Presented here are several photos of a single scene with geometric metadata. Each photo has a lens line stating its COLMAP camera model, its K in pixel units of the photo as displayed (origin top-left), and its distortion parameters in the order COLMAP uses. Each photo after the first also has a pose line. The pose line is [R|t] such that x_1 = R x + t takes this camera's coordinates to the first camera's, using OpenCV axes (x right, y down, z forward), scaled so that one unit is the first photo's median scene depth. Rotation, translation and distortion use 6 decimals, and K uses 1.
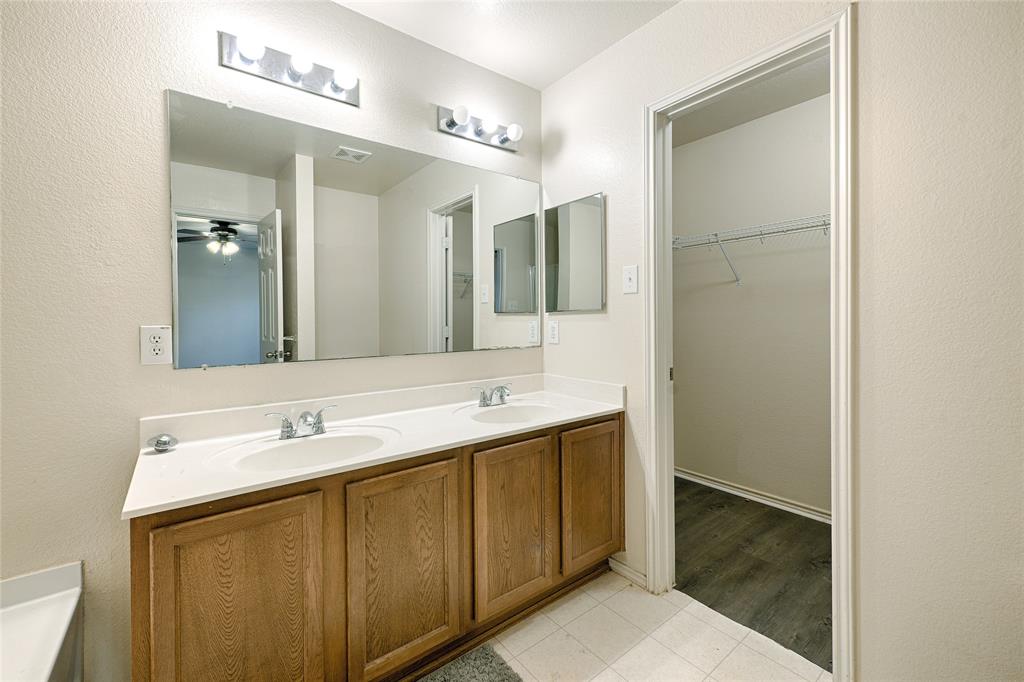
lens RADIAL K [[431.7, 0, 515.4], [0, 431.7, 320.1], [0, 0, 1]] dist [-0.001227, -0.000036]
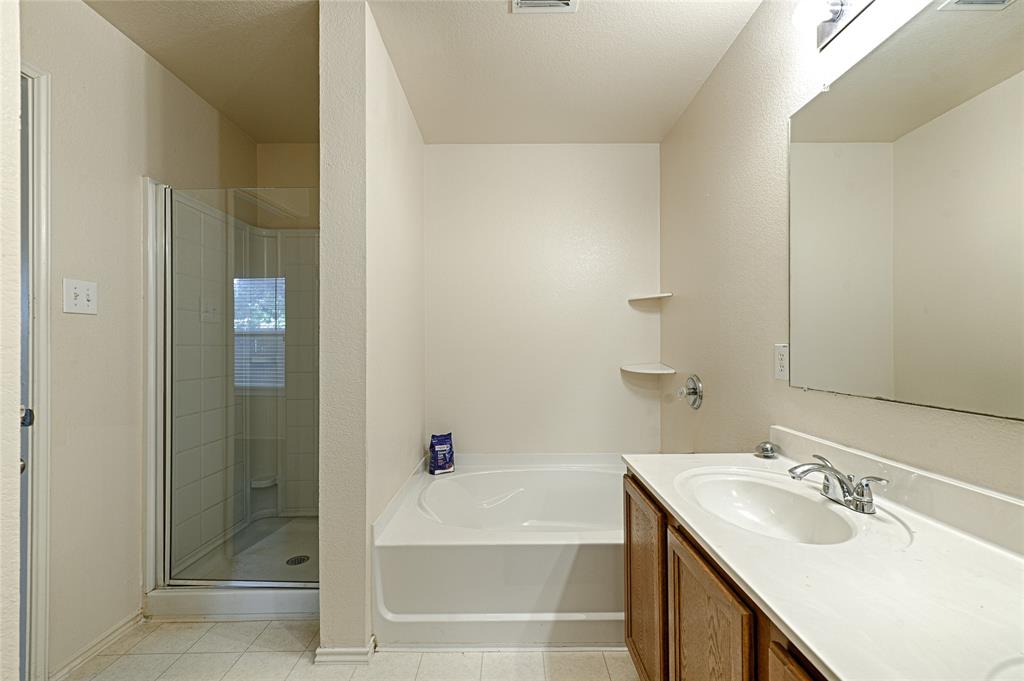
lens RADIAL K [[427.4, 0, 512.8], [0, 427.4, 341.0], [0, 0, 1]] dist [0.002123, -0.000025]
pose [[-0.616047, 0.003391, -0.787702, 0.448111], [0.000921, 0.999993, 0.003585, 0.000124], [0.787709, 0.001483, -0.616046, 1.121008]]
